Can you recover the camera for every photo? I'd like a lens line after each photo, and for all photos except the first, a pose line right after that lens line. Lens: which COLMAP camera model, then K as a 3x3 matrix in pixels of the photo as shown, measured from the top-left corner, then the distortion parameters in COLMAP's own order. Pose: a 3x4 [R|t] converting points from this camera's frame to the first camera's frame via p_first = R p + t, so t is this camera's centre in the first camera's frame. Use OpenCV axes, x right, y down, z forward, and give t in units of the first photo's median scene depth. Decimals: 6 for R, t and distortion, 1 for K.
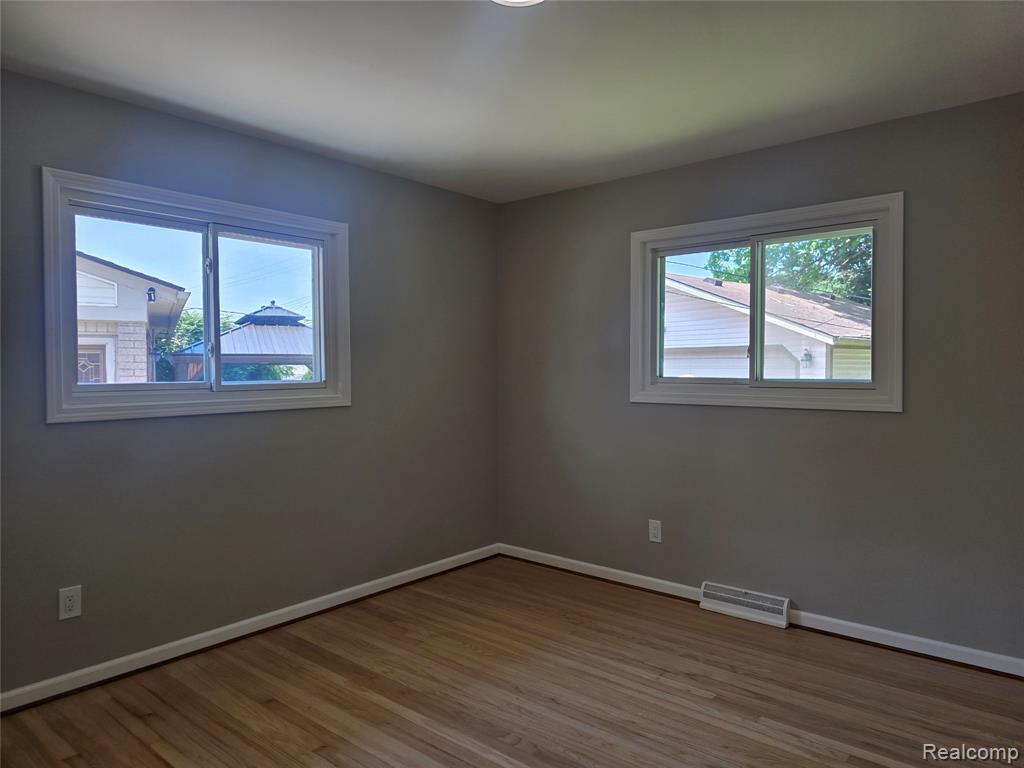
lens RADIAL K [[682.3, 0, 516.1], [0, 682.3, 386.2], [0, 0, 1]] dist [0.070364, -0.061344]
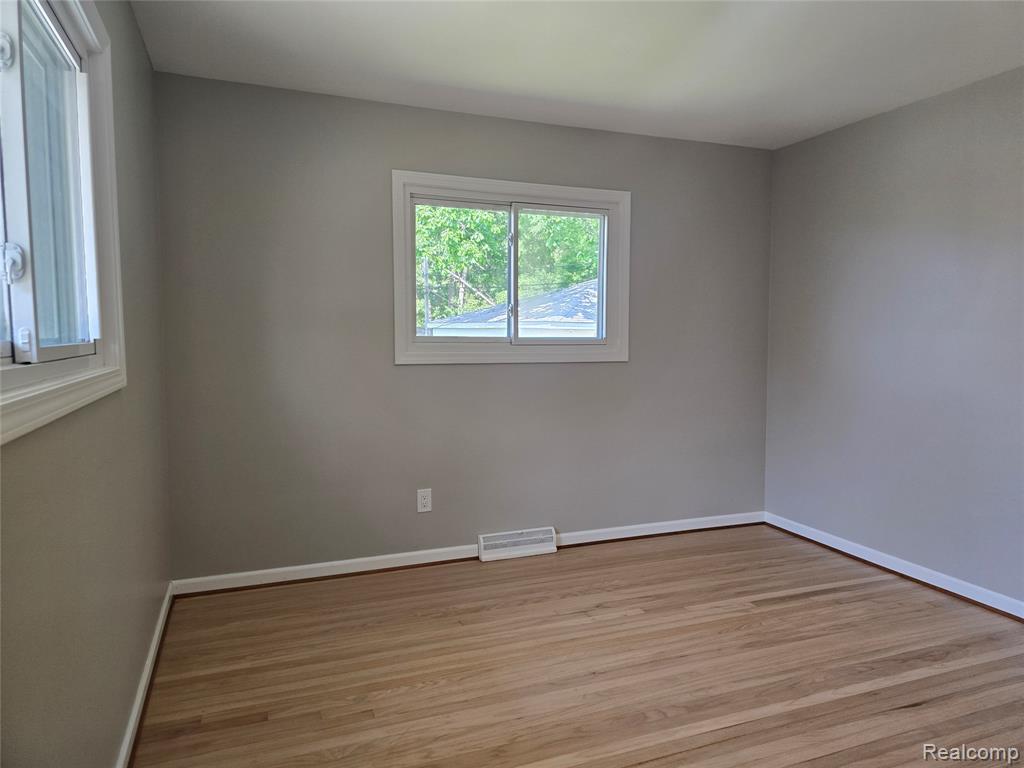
lens RADIAL K [[697.1, 0, 511.3], [0, 697.1, 386.0], [0, 0, 1]] dist [0.076368, -0.067130]
pose [[0.467250, -0.064218, 0.881790, -0.698980], [0.018920, 0.997856, 0.062646, -0.003248], [-0.883923, -0.012588, 0.467463, 0.547694]]
